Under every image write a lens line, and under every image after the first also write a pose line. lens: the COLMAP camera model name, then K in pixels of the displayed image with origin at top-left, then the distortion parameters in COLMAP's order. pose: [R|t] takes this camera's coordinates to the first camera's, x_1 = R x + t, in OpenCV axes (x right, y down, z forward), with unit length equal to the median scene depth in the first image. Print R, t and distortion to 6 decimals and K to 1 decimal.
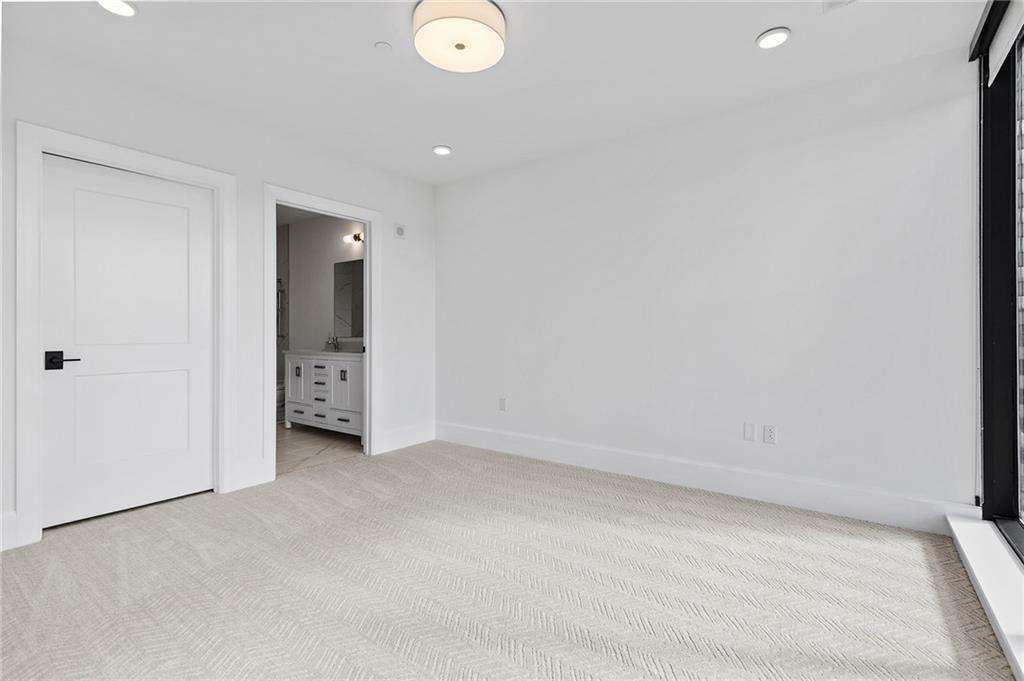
lens RADIAL K [[472.5, 0, 514.1], [0, 472.5, 335.8], [0, 0, 1]] dist [0.007713, -0.002558]
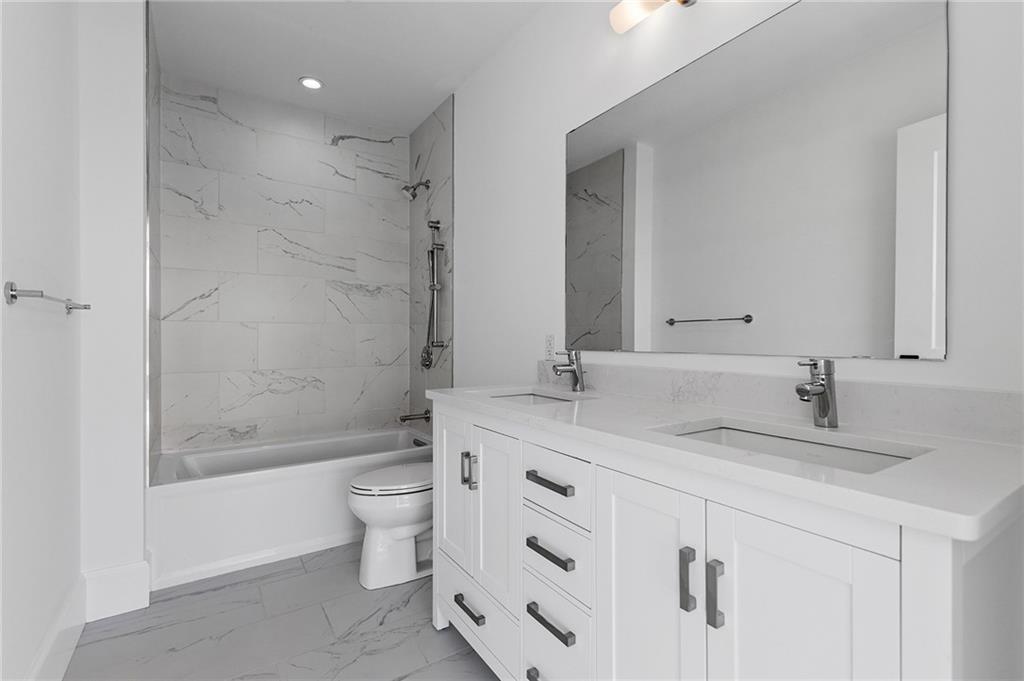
lens RADIAL K [[472.5, 0, 511.6], [0, 472.5, 338.3], [0, 0, 1]] dist [0.007713, -0.002558]
pose [[0.938659, 0.001739, -0.344842, -0.313390], [-0.001879, 0.999998, -0.000072, -0.005768], [0.344841, 0.000715, 0.938661, 0.697111]]
